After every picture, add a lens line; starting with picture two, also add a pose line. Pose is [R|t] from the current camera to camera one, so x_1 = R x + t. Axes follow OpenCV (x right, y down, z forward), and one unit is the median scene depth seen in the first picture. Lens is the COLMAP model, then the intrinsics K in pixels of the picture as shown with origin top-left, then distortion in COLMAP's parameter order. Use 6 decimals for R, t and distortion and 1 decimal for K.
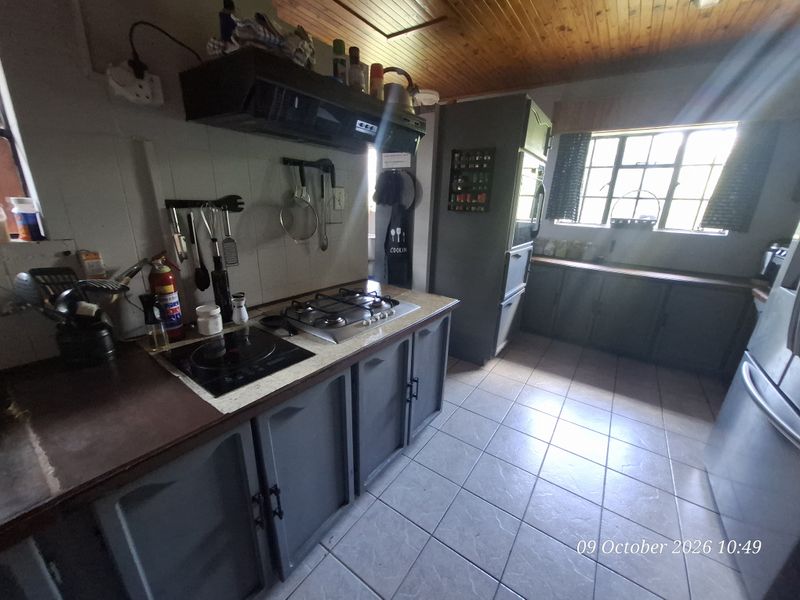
lens RADIAL K [[317.3, 0, 400.0], [0, 317.3, 300.0], [0, 0, 1]] dist [0.000205, 0.000010]
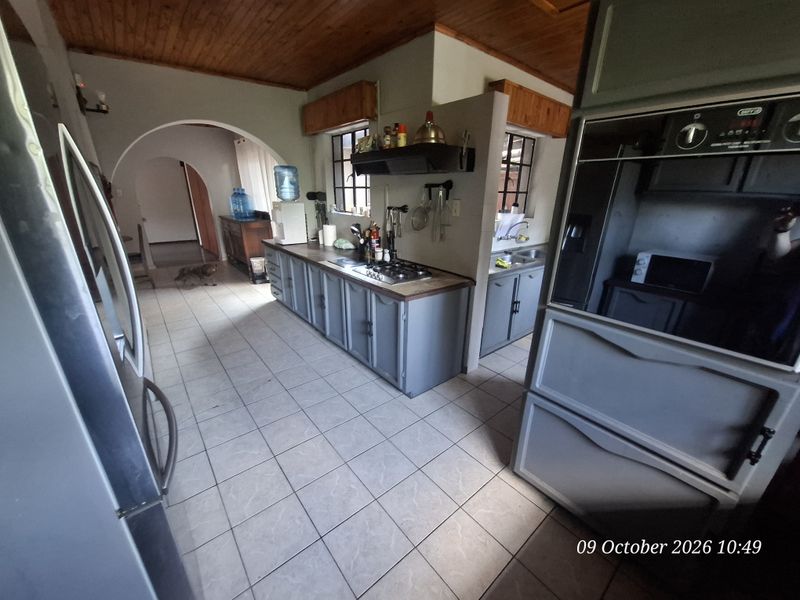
lens RADIAL K [[317.3, 0, 400.0], [0, 317.3, 300.0], [0, 0, 1]] dist [0.000205, 0.000010]
pose [[-0.259710, 0.280067, -0.924183, 1.447383], [-0.313964, 0.880540, 0.355070, -0.457671], [0.913223, 0.382376, -0.140754, 1.346722]]
